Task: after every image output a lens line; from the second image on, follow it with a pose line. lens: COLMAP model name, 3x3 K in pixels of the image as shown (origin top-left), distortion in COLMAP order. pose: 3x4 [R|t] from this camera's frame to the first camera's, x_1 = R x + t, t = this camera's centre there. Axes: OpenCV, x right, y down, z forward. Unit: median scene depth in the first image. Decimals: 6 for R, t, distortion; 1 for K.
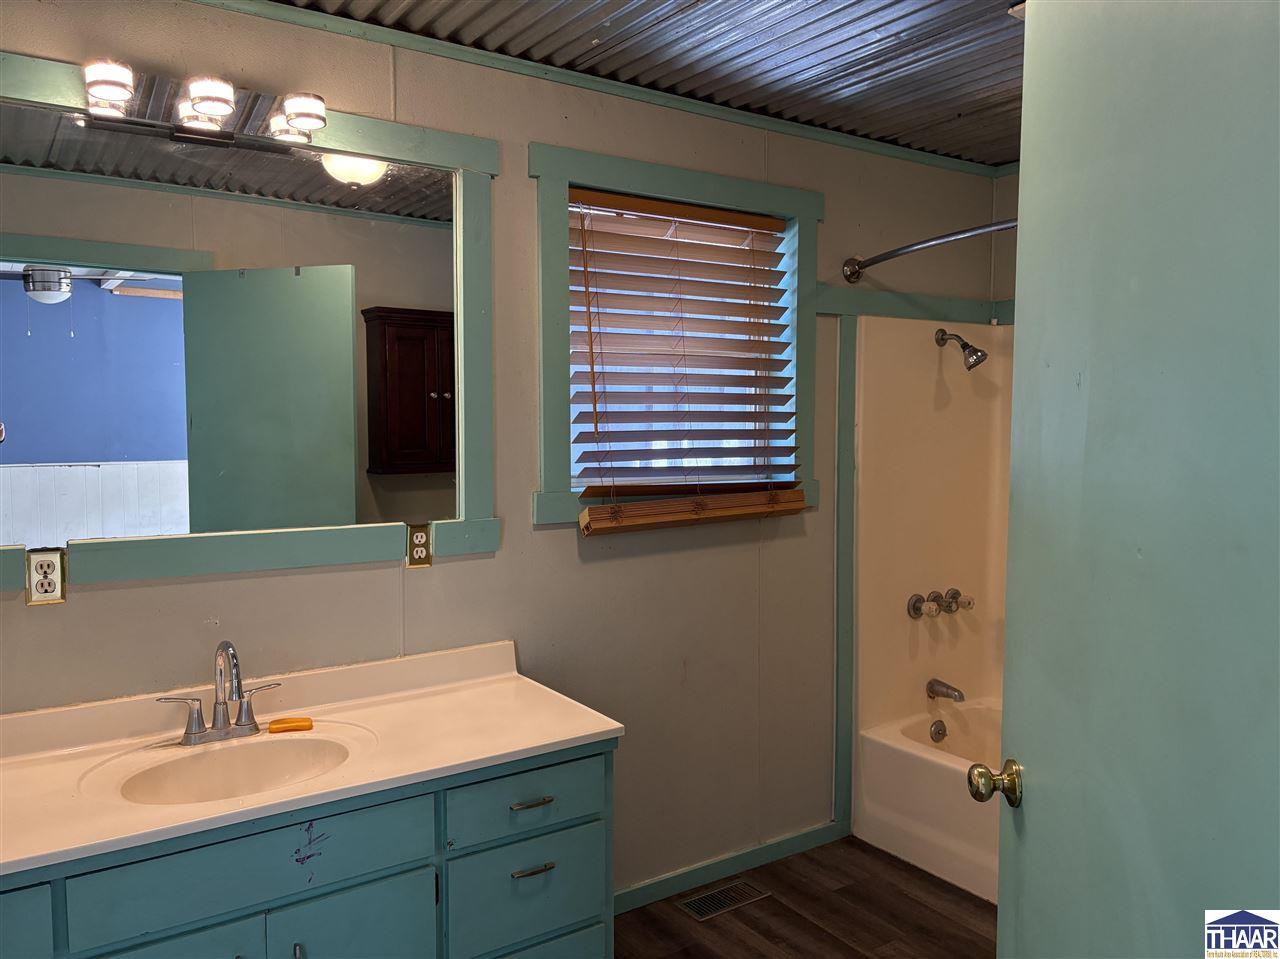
lens RADIAL K [[983.5, 0, 640.5], [0, 983.5, 483.7], [0, 0, 1]] dist [0.067373, -0.040498]
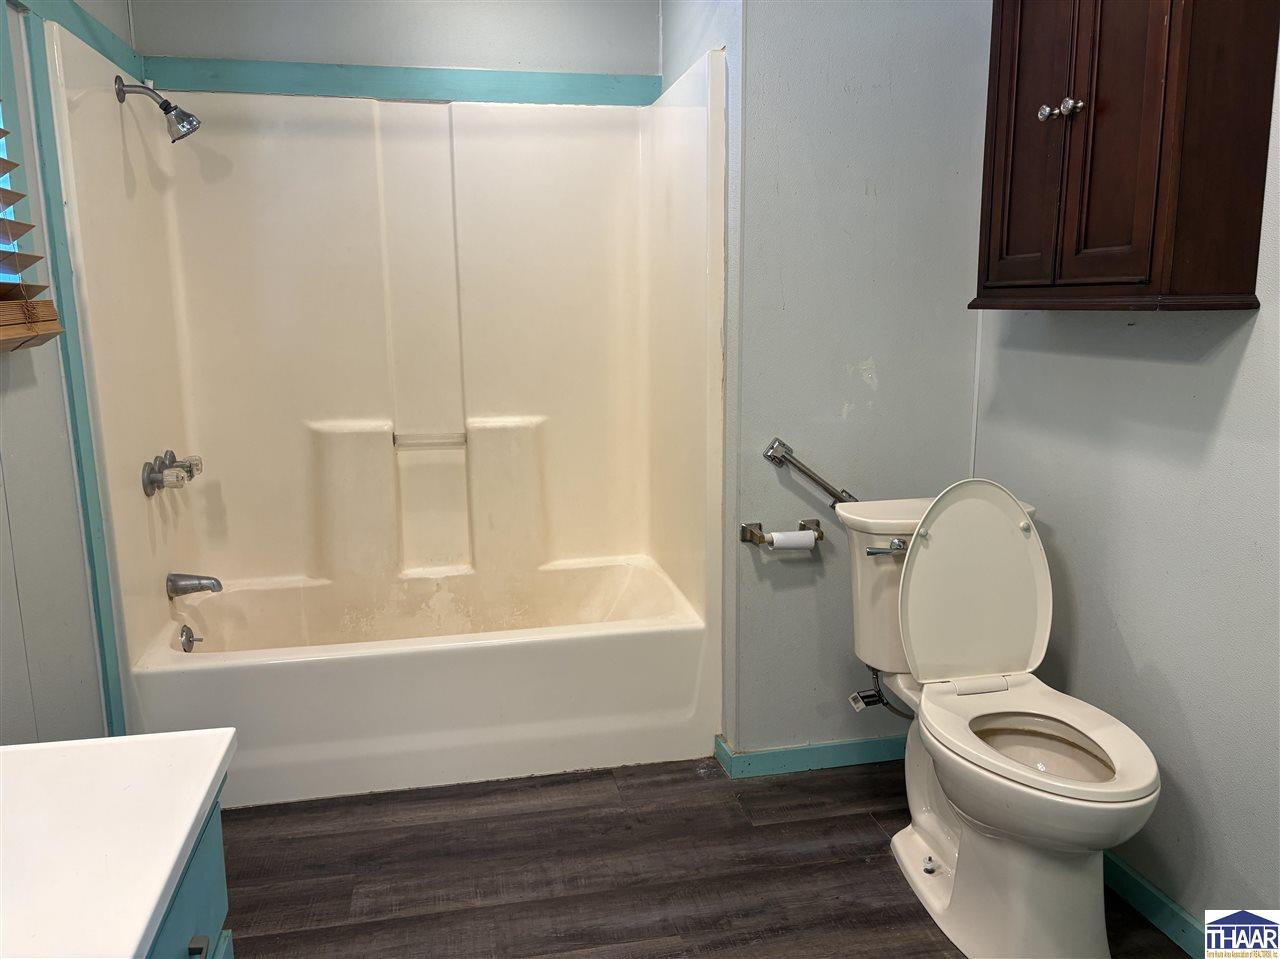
lens RADIAL K [[983.5, 0, 639.2], [0, 983.5, 471.2], [0, 0, 1]] dist [0.067373, -0.040498]
pose [[0.398399, -0.165844, 0.902094, -0.234913], [0.076855, 0.986095, 0.147344, 0.041282], [-0.913987, 0.010629, 0.405605, 0.399698]]
